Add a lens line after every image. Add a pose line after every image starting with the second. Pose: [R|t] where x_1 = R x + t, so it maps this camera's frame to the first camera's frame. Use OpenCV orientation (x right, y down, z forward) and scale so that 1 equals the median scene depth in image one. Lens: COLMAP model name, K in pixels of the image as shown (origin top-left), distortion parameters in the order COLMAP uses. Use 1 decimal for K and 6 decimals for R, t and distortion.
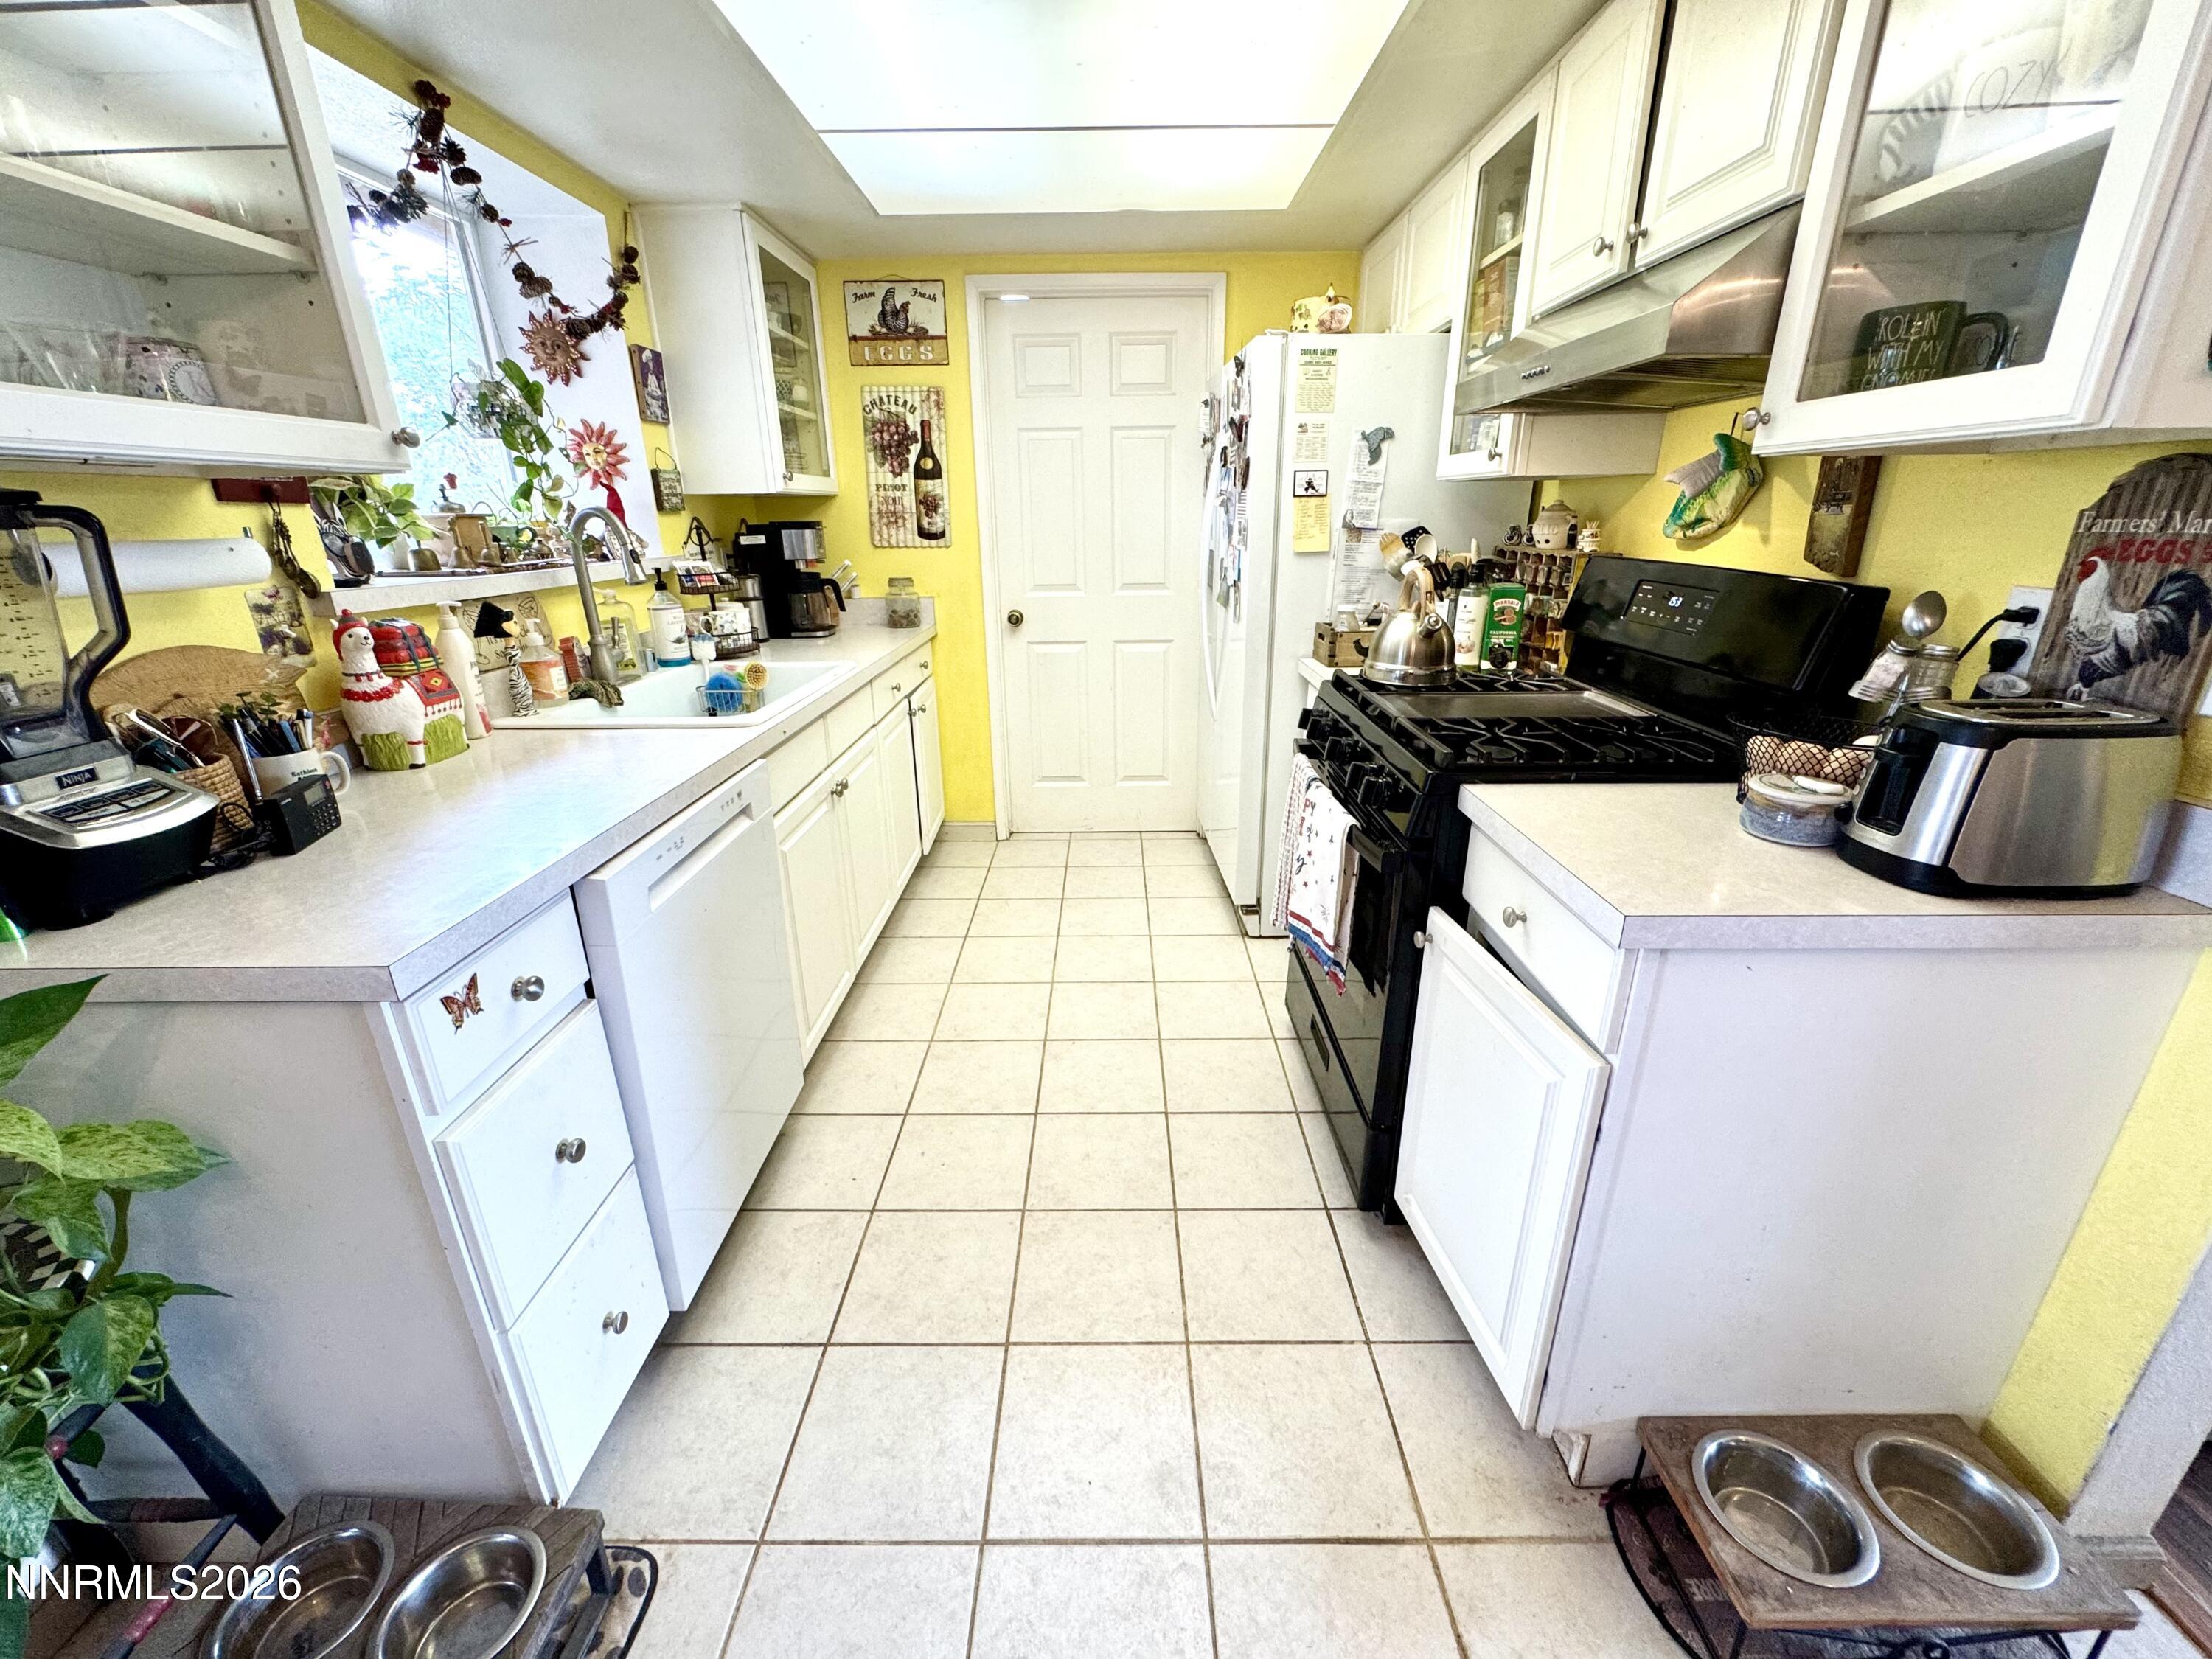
lens RADIAL K [[884.9, 0, 1107.7], [0, 884.9, 820.3], [0, 0, 1]] dist [-0.004592, 0.000707]
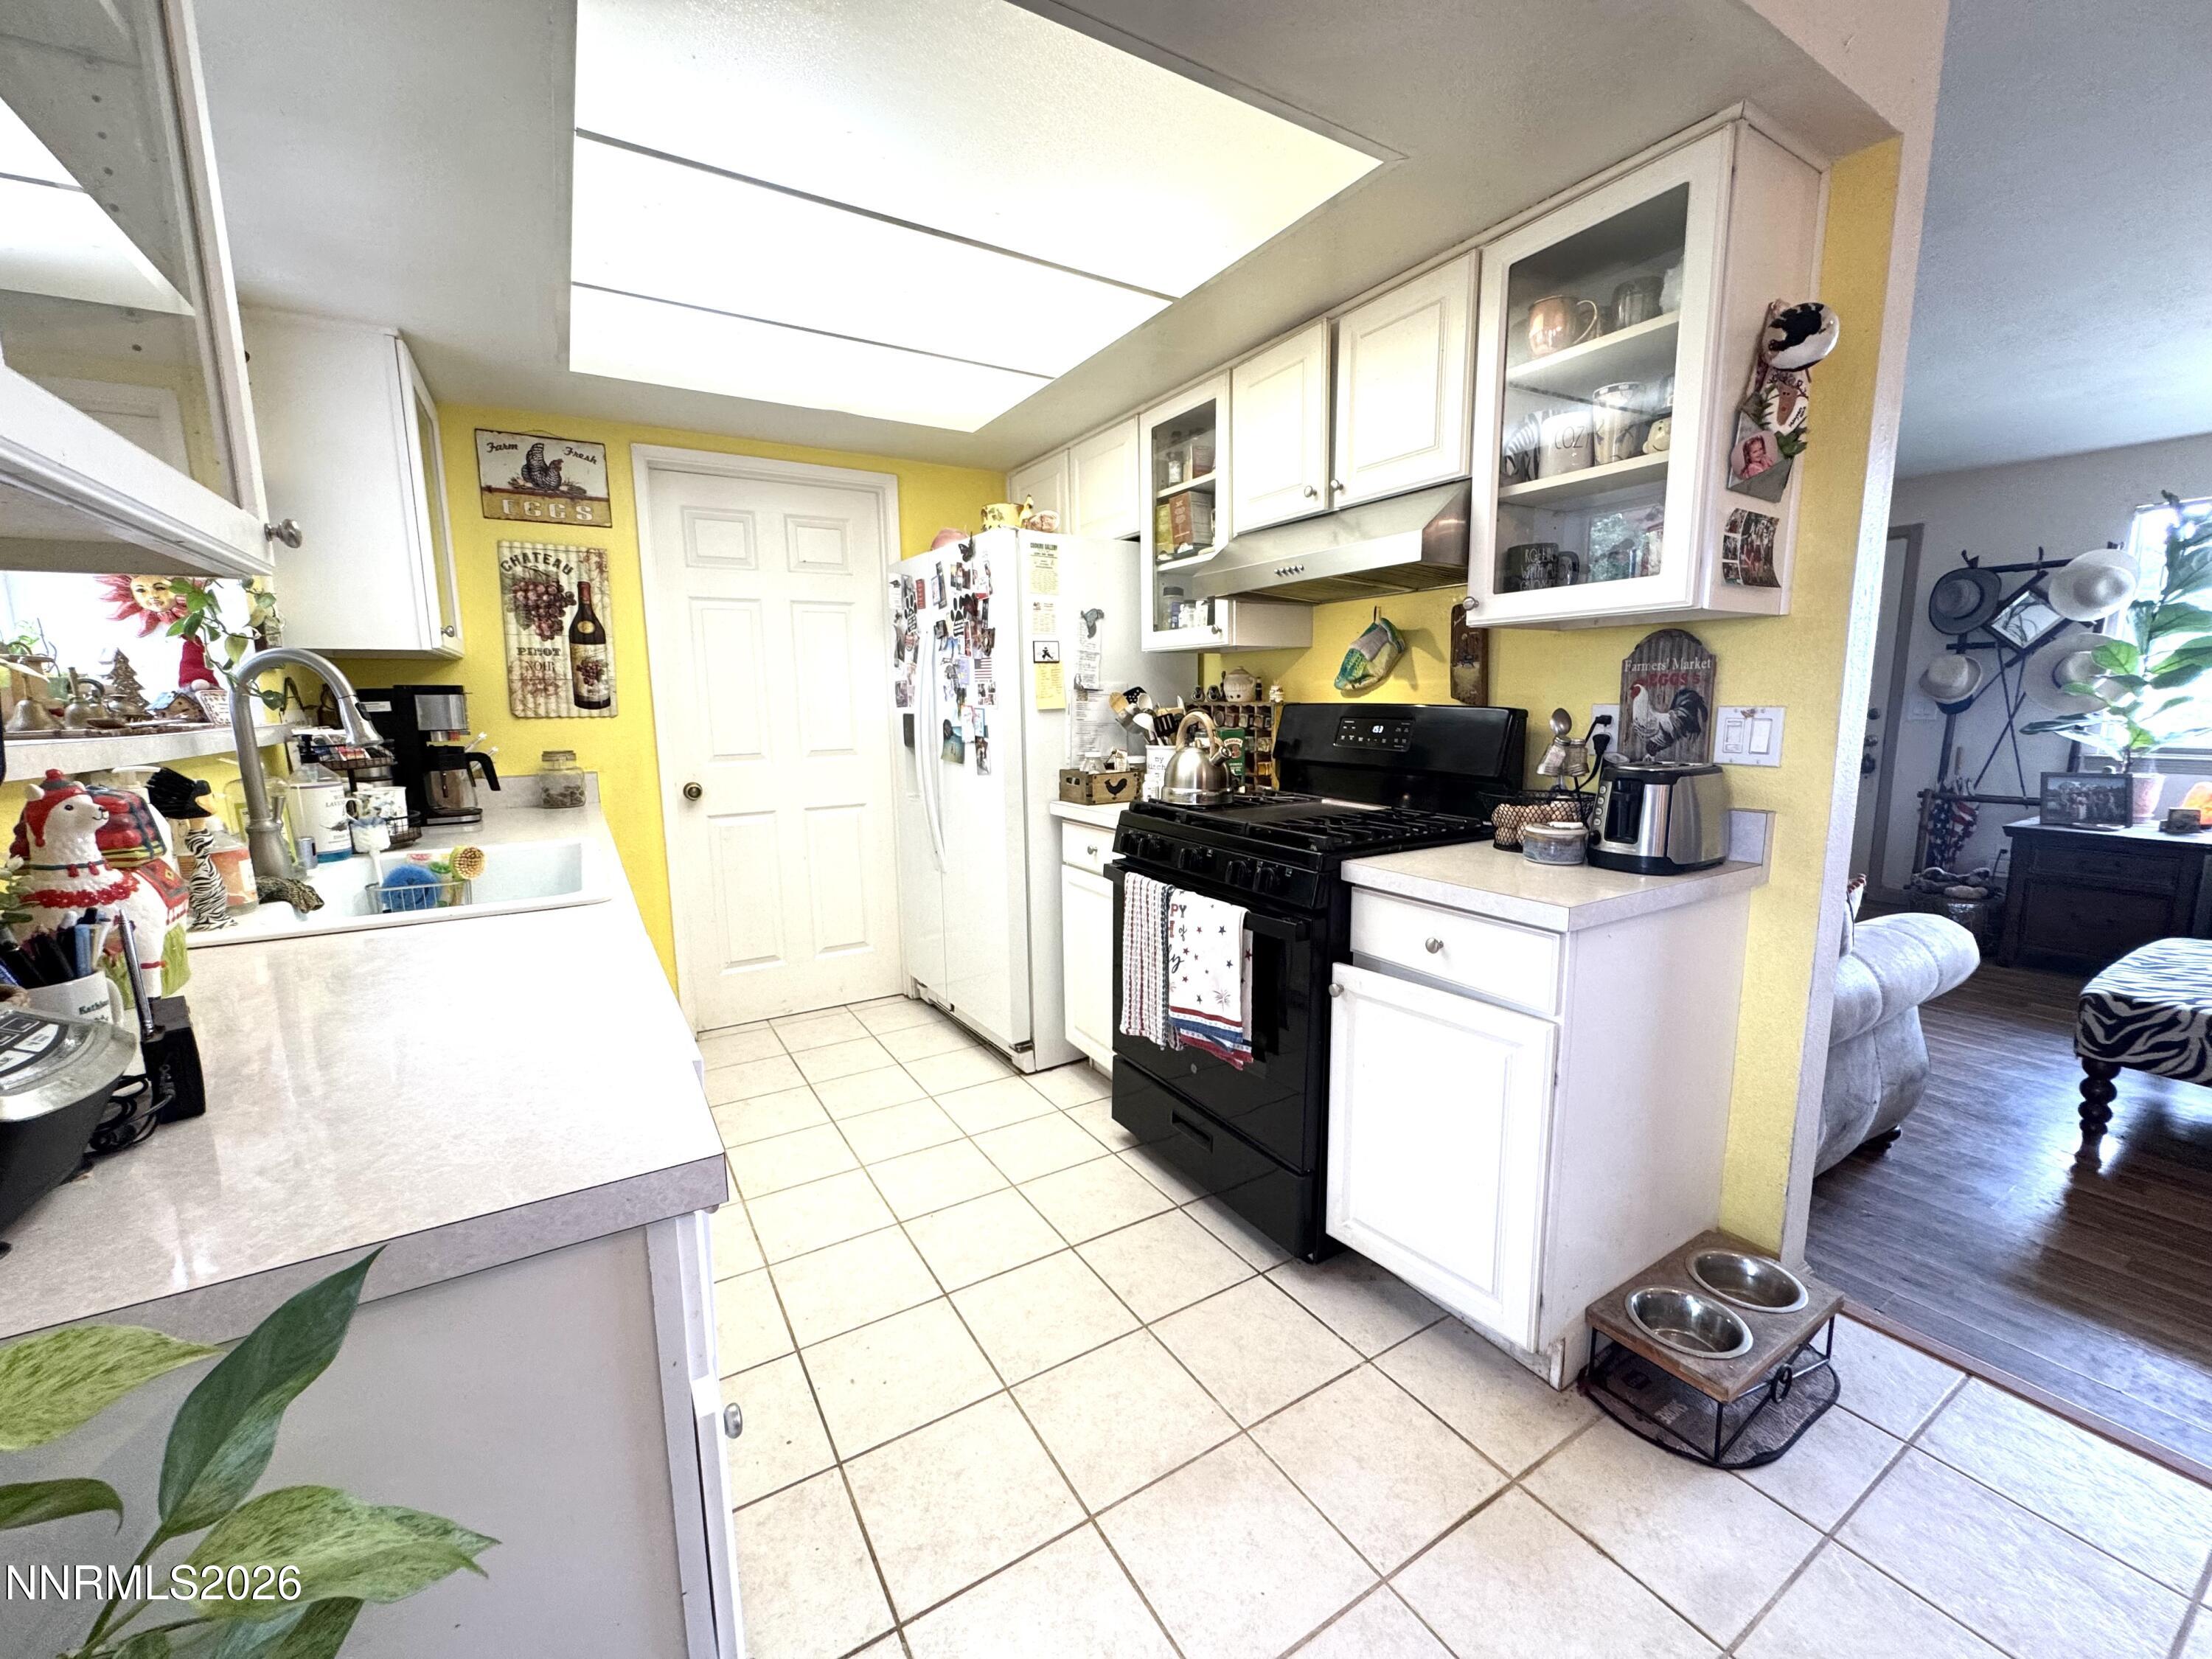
lens RADIAL K [[884.9, 0, 1097.7], [0, 884.9, 821.5], [0, 0, 1]] dist [-0.004592, 0.000707]
pose [[0.851662, -0.073401, 0.518926, -0.382758], [0.176071, 0.972667, -0.151386, 0.023889], [-0.493630, 0.220298, 0.841307, 0.053091]]
